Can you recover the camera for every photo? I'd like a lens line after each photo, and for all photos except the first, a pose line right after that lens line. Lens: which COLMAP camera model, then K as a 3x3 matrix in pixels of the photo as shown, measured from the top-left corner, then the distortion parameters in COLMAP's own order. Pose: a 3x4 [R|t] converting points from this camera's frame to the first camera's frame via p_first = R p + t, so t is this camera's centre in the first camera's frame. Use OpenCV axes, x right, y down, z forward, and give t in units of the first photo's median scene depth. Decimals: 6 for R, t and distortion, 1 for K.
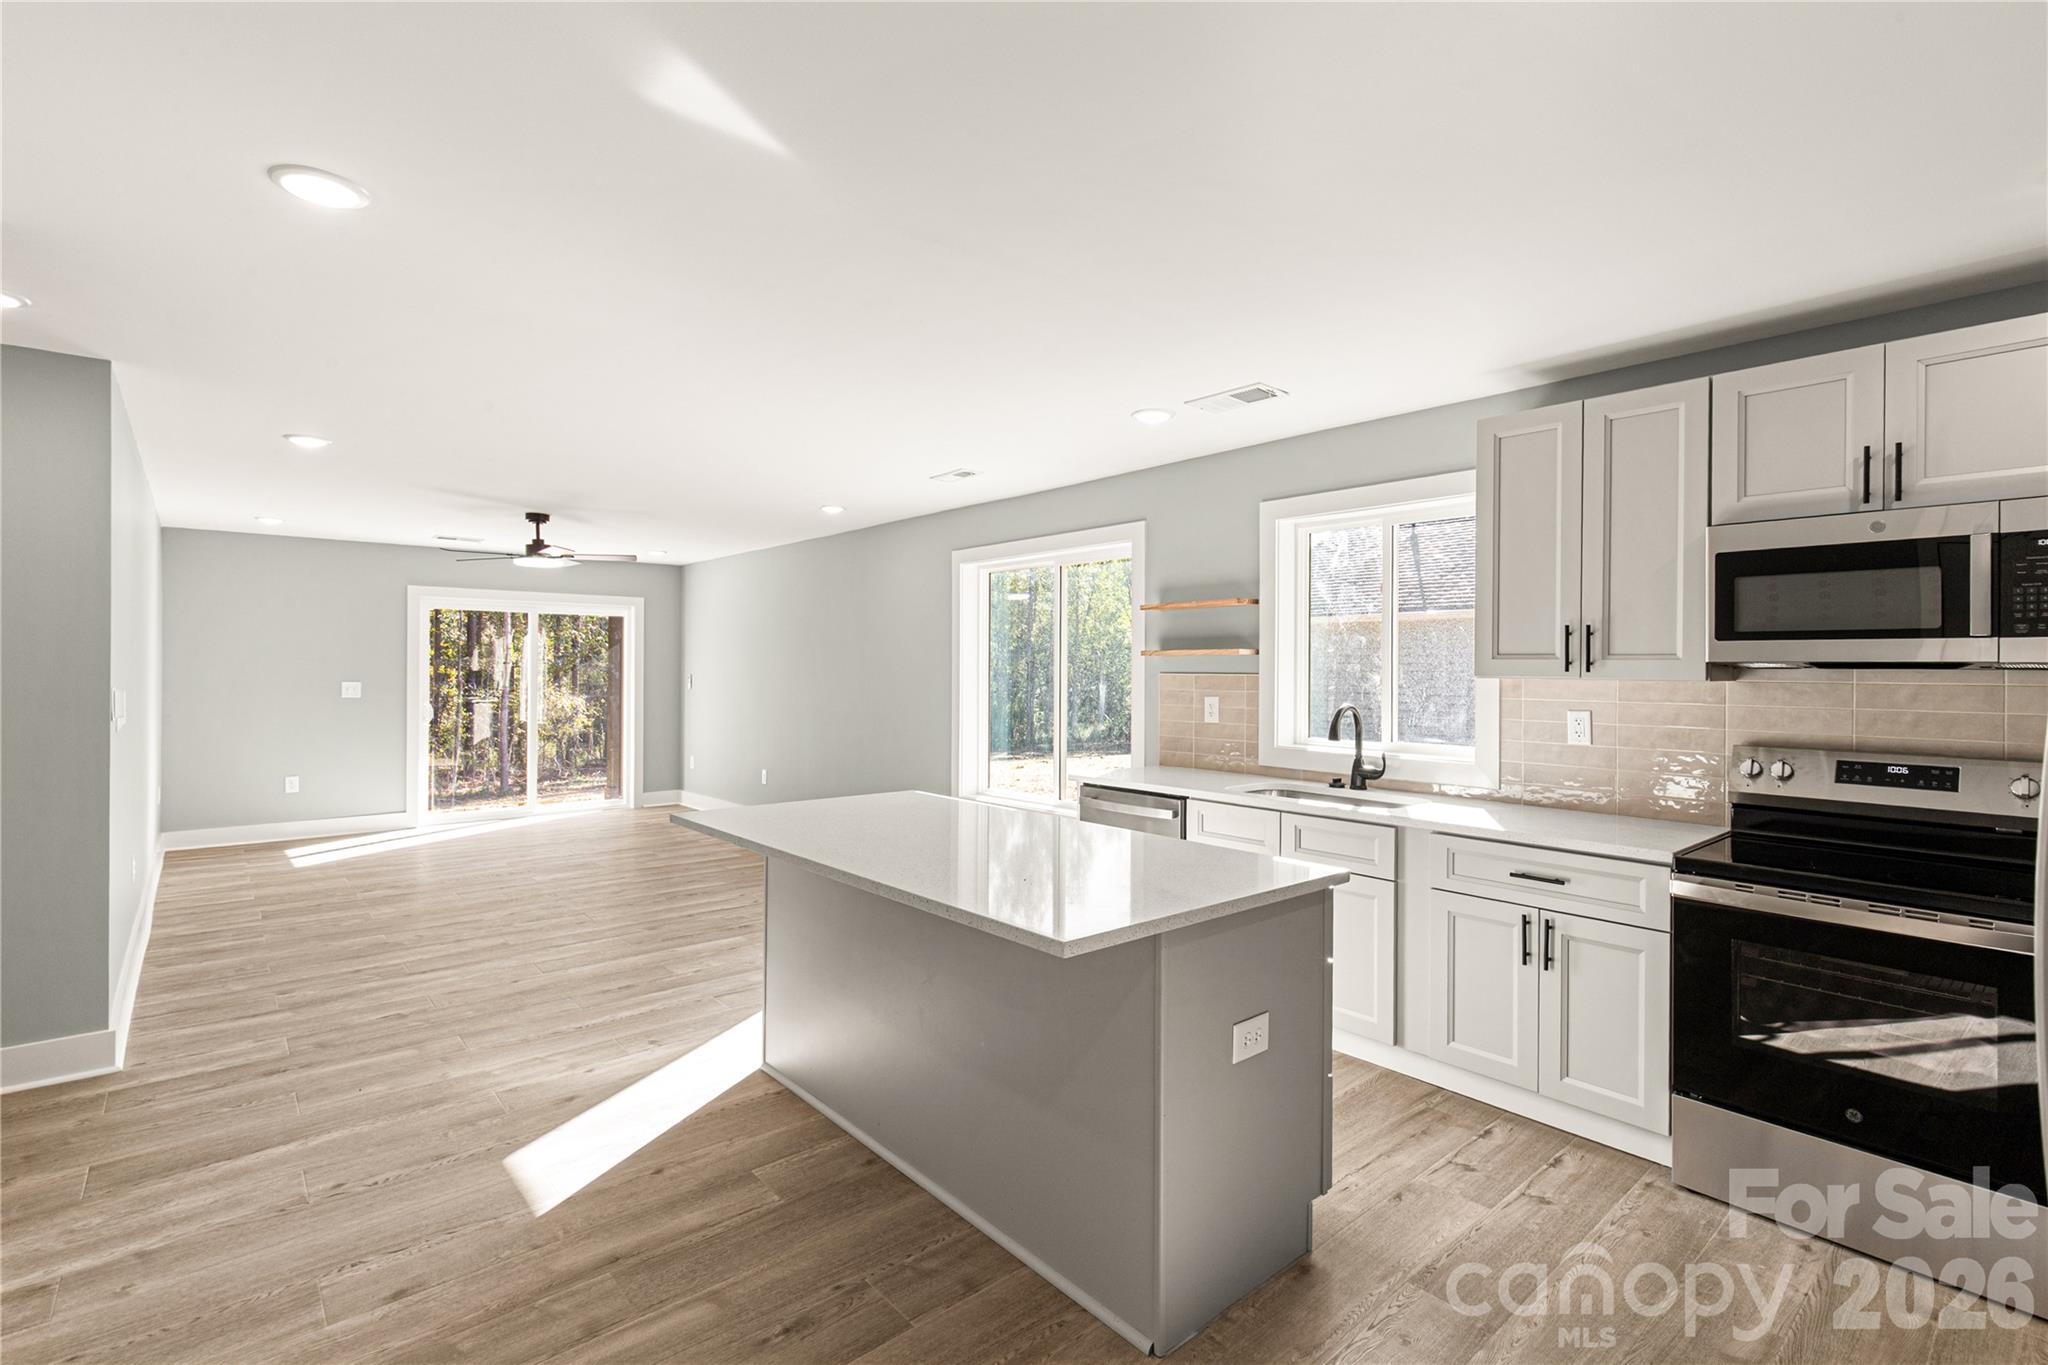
lens RADIAL K [[946.2, 0, 1025.1], [0, 946.2, 666.8], [0, 0, 1]] dist [0.006847, 0.001228]
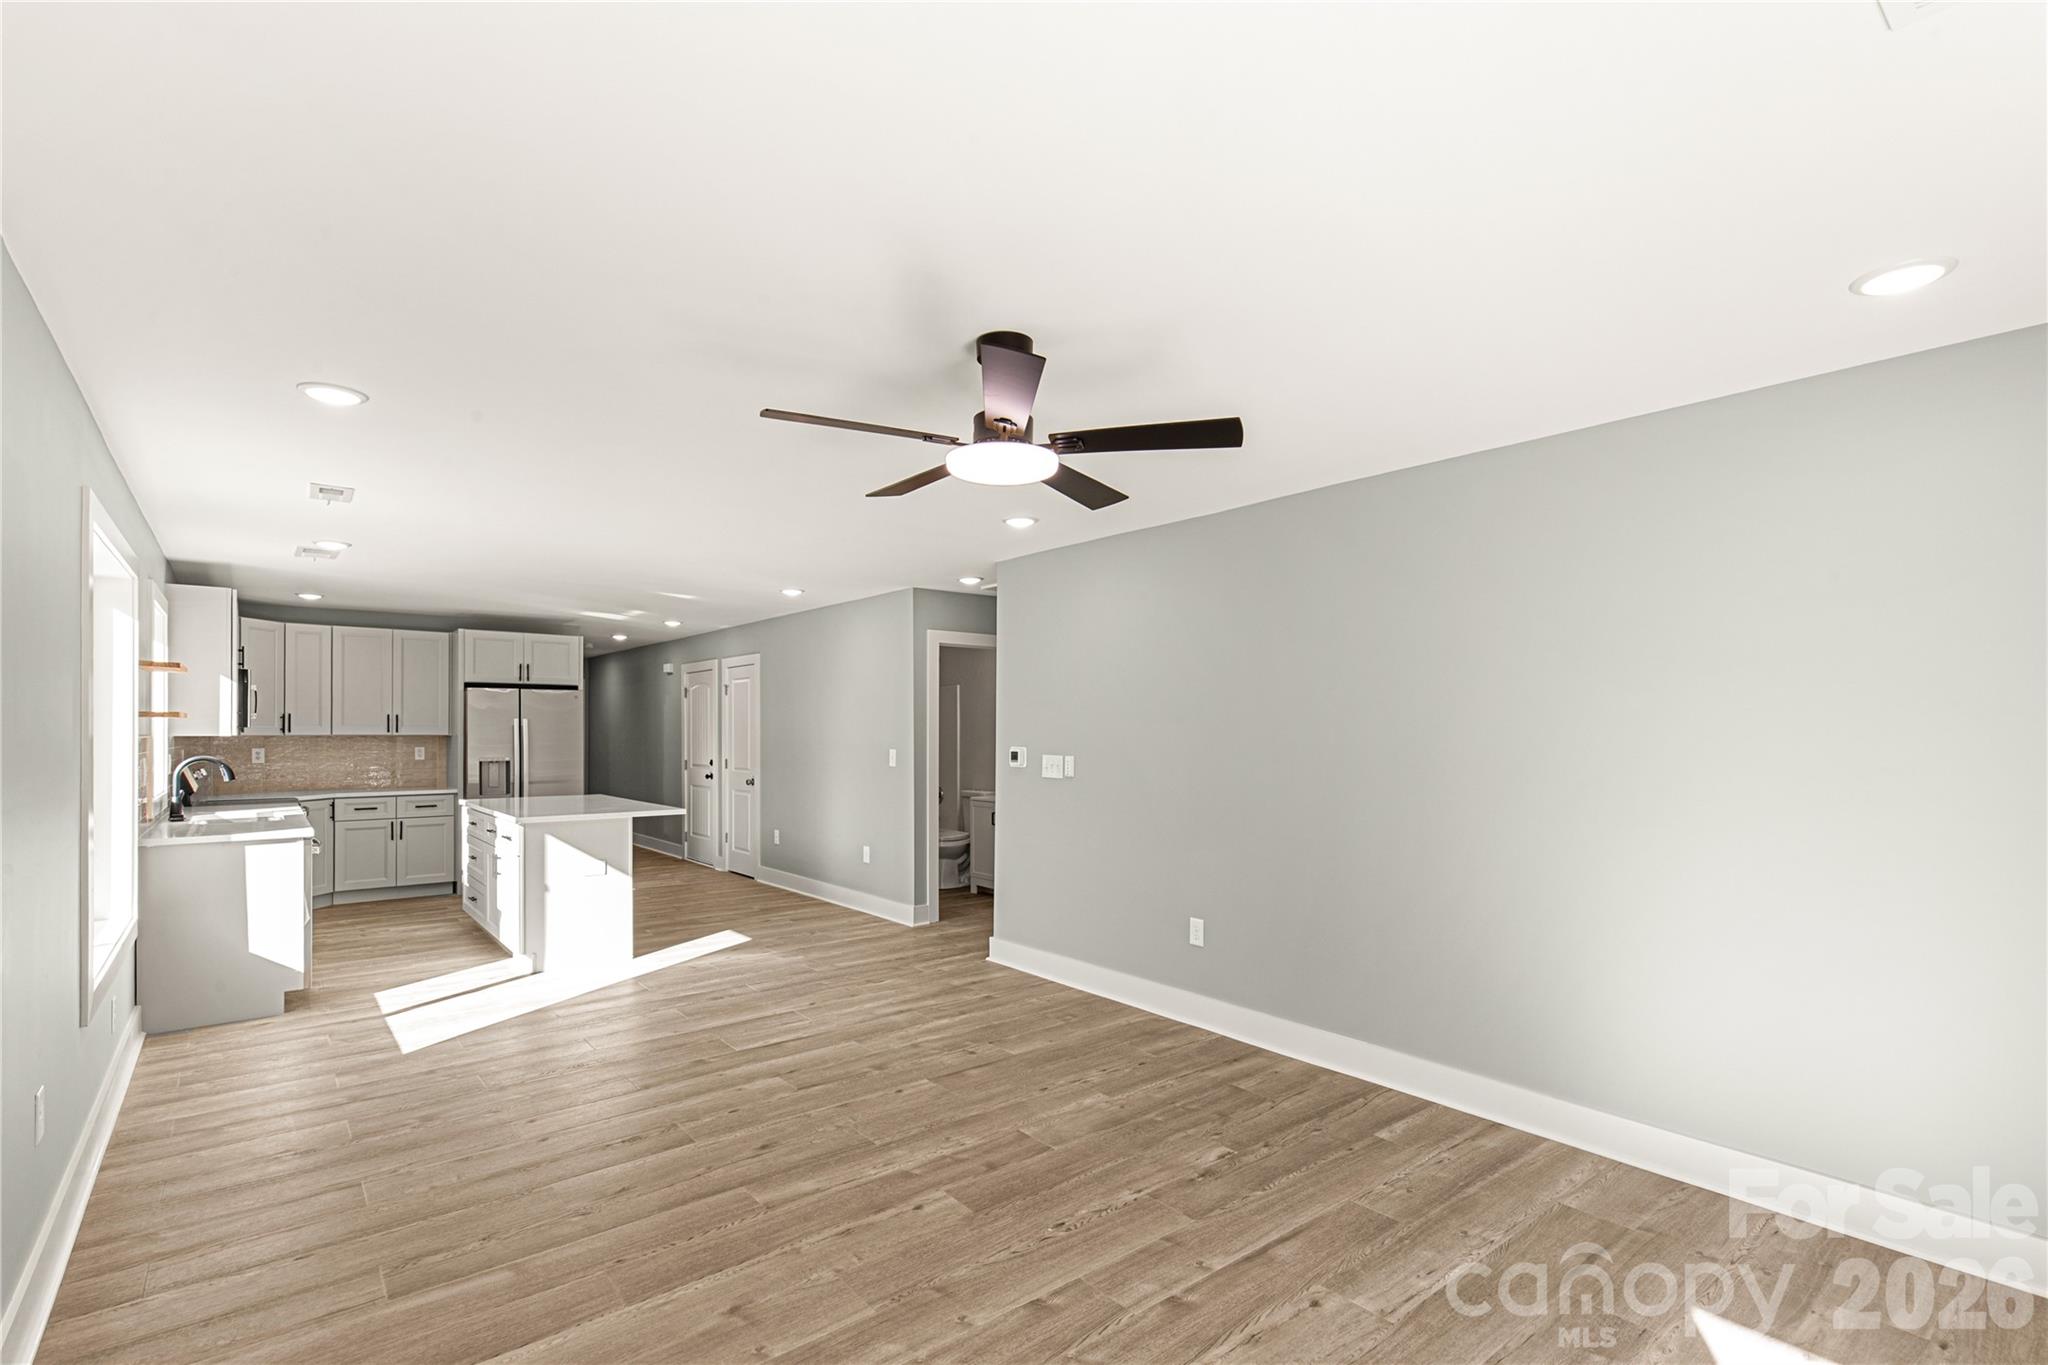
lens RADIAL K [[946.2, 0, 1005.1], [0, 946.2, 733.9], [0, 0, 1]] dist [0.006847, 0.001228]
pose [[-0.998807, -0.004616, 0.048608, -0.866779], [-0.004482, 0.999986, 0.002877, -0.002071], [-0.048621, 0.002656, -0.998814, 2.243657]]
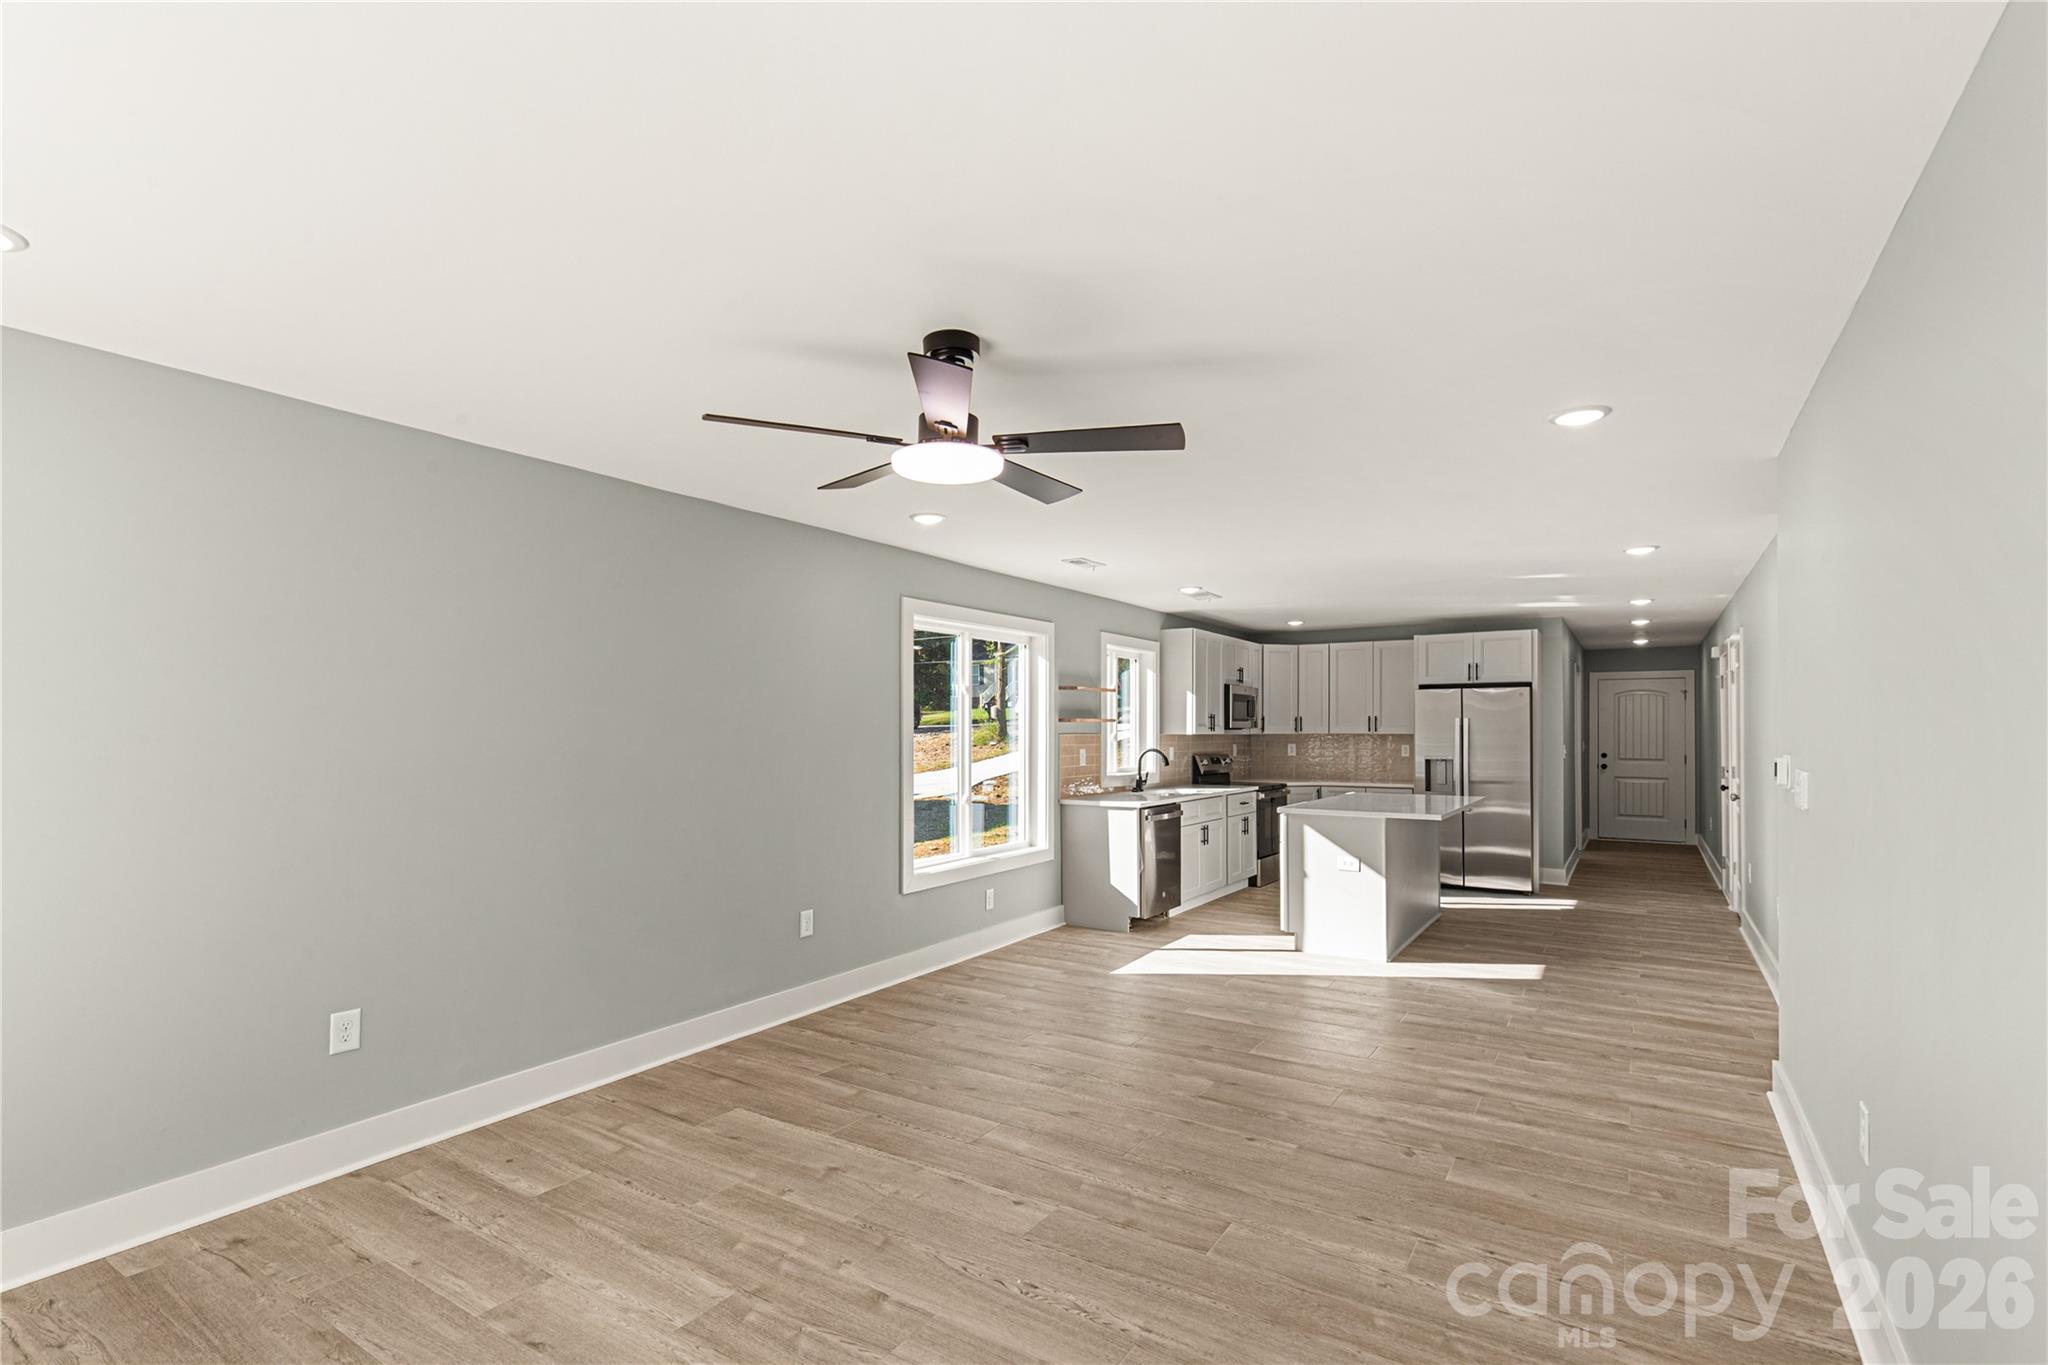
lens RADIAL K [[946.2, 0, 1021.2], [0, 946.2, 714.6], [0, 0, 1]] dist [0.006847, 0.001228]
pose [[-0.275705, 0.011946, 0.961168, -1.448849], [-0.000946, 0.999919, -0.012699, -0.004687], [-0.961242, -0.004410, -0.275671, 1.746678]]
